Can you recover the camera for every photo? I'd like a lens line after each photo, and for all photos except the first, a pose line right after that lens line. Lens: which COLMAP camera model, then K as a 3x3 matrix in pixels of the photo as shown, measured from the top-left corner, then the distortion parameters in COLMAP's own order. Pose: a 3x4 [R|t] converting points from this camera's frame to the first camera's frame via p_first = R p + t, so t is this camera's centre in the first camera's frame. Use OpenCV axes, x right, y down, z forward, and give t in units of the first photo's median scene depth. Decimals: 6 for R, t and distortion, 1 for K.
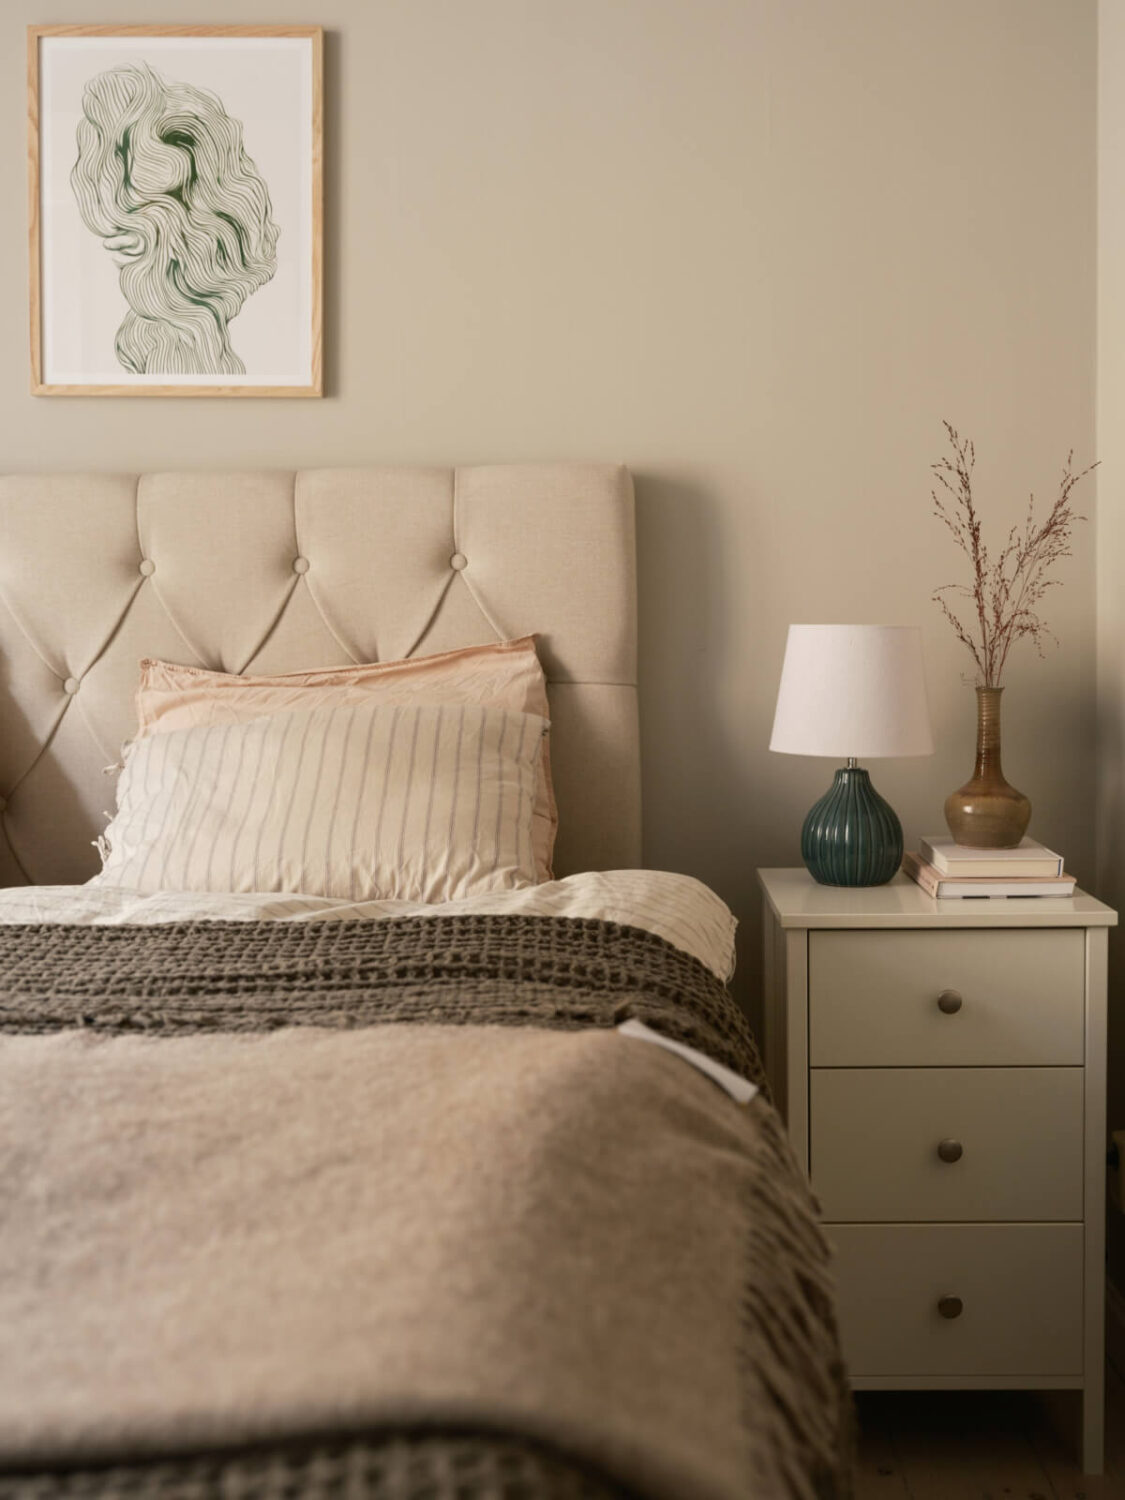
lens RADIAL K [[1735.6, 0, 561.8], [0, 1735.6, 748.1], [0, 0, 1]] dist [-0.010007, 0.000000]
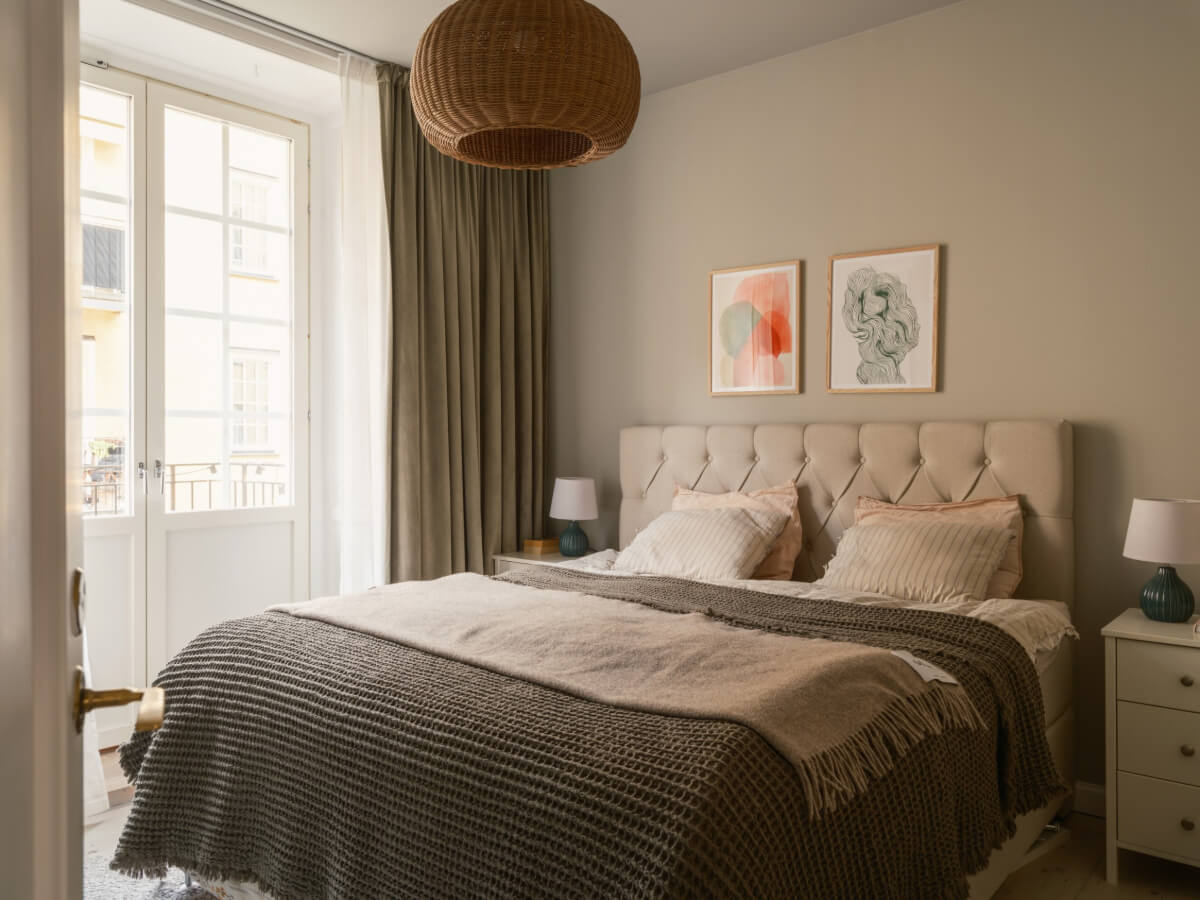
lens RADIAL K [[931.4, 0, 598.9], [0, 931.4, 446.4], [0, 0, 1]] dist [0.006634, 0.003328]
pose [[0.773860, 0.019257, -0.633064, 0.341528], [-0.045451, 0.998649, -0.025182, -0.072580], [0.631724, 0.048260, 0.773690, -0.332750]]
